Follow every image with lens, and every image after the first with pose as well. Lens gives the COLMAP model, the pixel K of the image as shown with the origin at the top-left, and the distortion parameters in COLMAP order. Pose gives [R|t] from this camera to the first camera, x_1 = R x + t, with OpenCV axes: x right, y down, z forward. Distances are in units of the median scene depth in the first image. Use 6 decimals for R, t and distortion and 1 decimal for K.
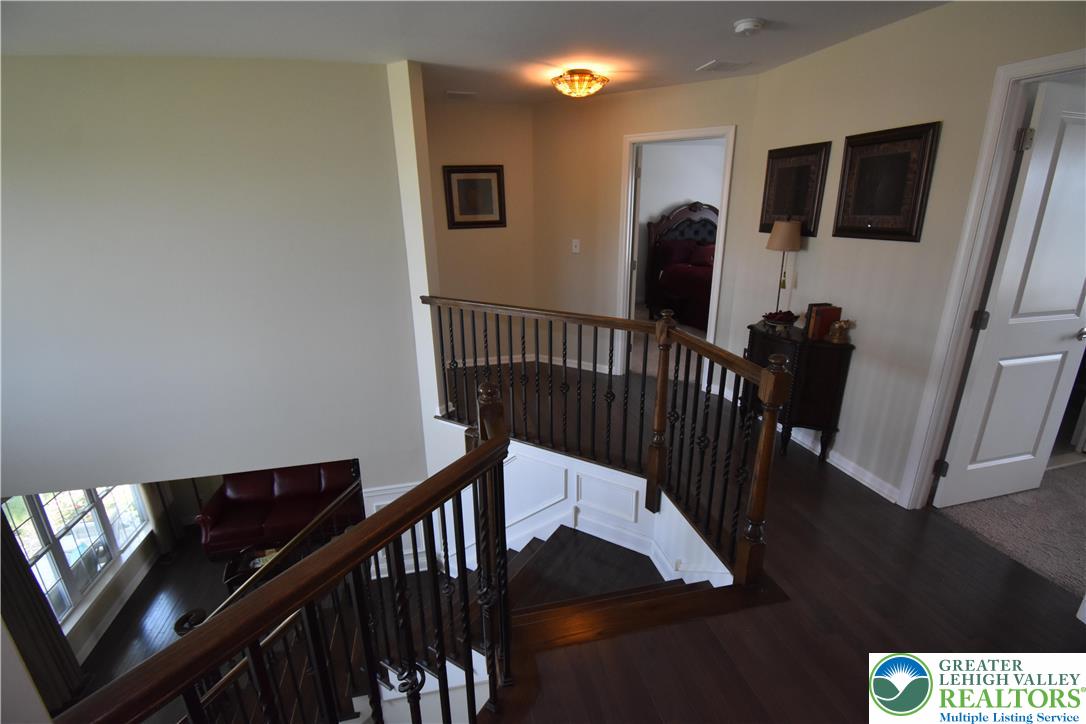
lens RADIAL K [[473.9, 0, 543.0], [0, 473.9, 362.0], [0, 0, 1]] dist [0.016654, -0.022818]
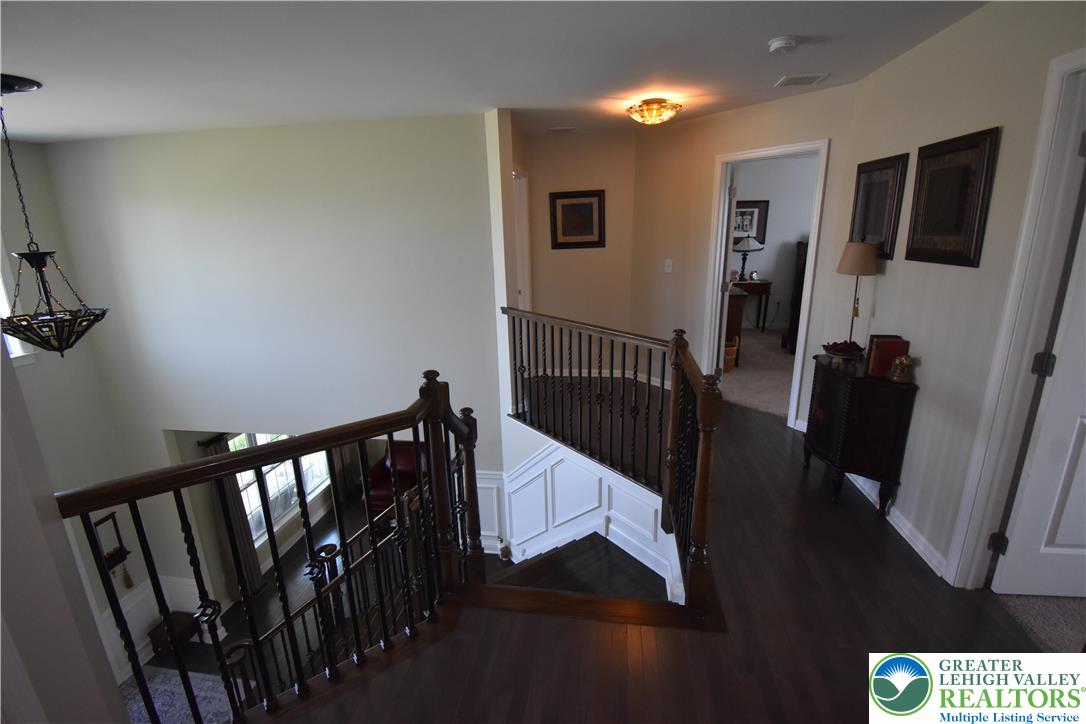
lens RADIAL K [[473.9, 0, 543.0], [0, 473.9, 362.0], [0, 0, 1]] dist [0.016654, -0.022818]
pose [[0.932181, 0.087367, -0.351291, 0.275175], [-0.100723, 0.994716, -0.019887, 0.006471], [0.347697, 0.053921, 0.936055, -0.033091]]
